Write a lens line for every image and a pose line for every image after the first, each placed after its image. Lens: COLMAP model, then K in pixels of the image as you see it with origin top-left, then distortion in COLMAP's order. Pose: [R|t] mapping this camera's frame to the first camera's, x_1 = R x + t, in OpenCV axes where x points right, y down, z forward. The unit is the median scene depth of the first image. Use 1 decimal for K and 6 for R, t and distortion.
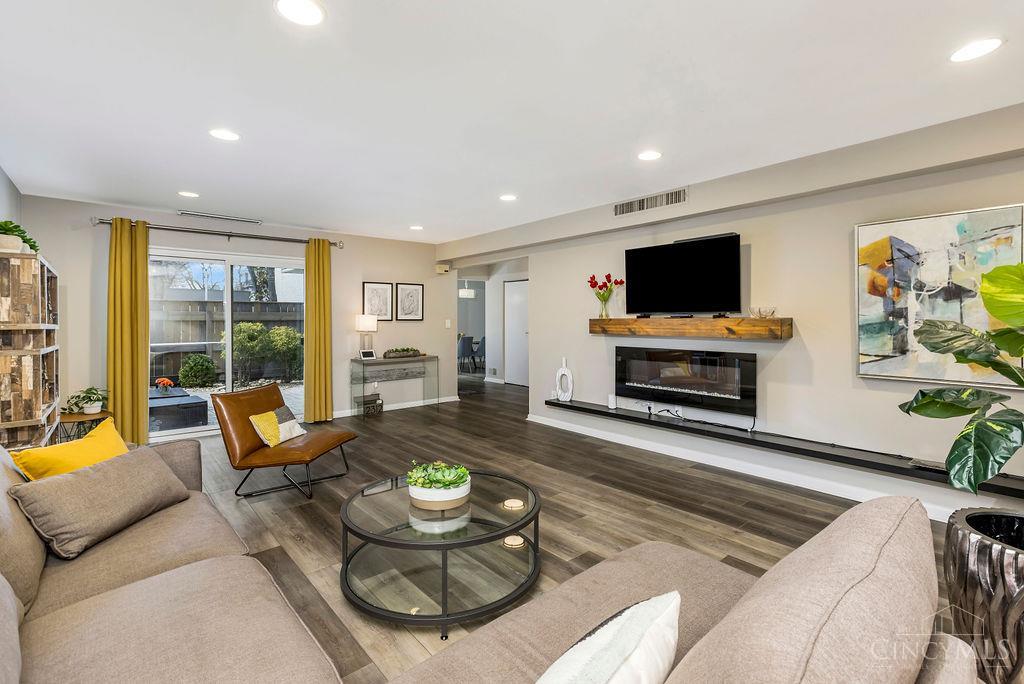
lens RADIAL K [[465.6, 0, 507.7], [0, 465.6, 323.3], [0, 0, 1]] dist [0.002880, 0.001059]
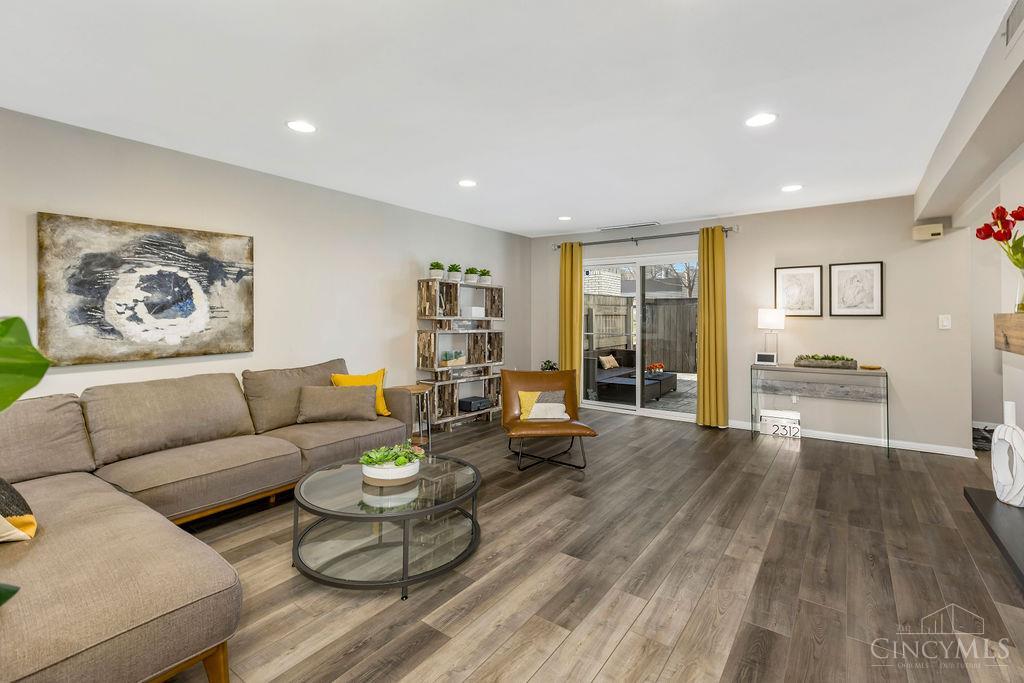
lens RADIAL K [[465.6, 0, 513.0], [0, 465.6, 308.3], [0, 0, 1]] dist [0.002880, 0.001059]
pose [[0.232508, -0.012094, -0.972519, 0.592973], [-0.009508, 0.999847, -0.014707, -0.005002], [0.972548, 0.012666, 0.232357, 0.605707]]
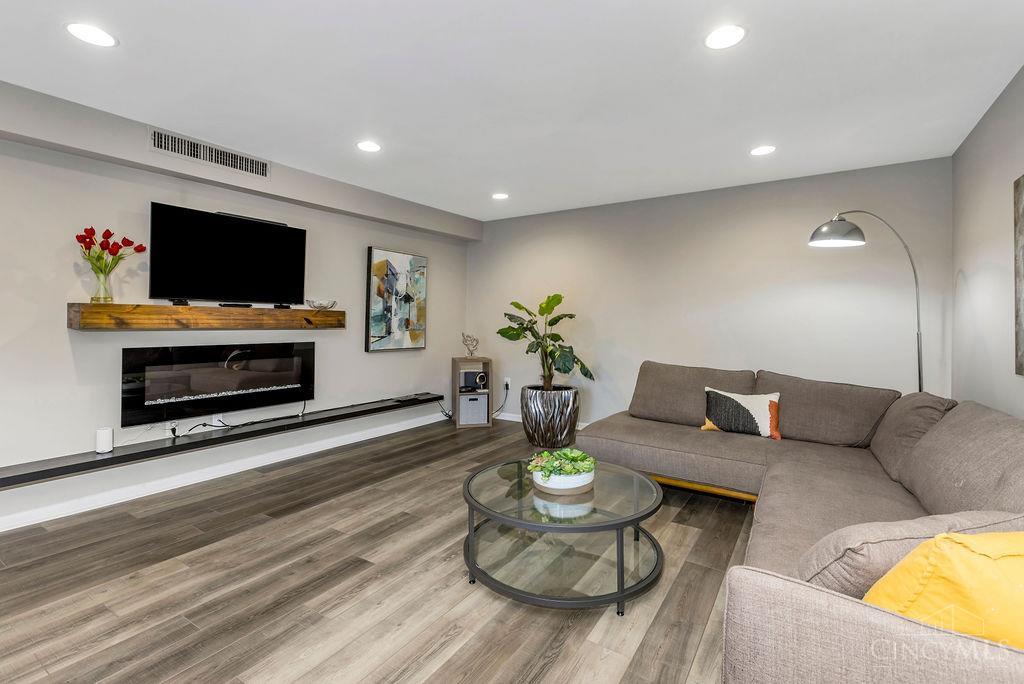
lens RADIAL K [[465.6, 0, 516.5], [0, 465.6, 321.3], [0, 0, 1]] dist [0.002880, 0.001059]
pose [[-0.287359, 0.001819, 0.957821, -0.635903], [0.001144, 0.999998, -0.001556, 0.018132], [-0.957822, 0.000648, -0.287360, 0.821301]]
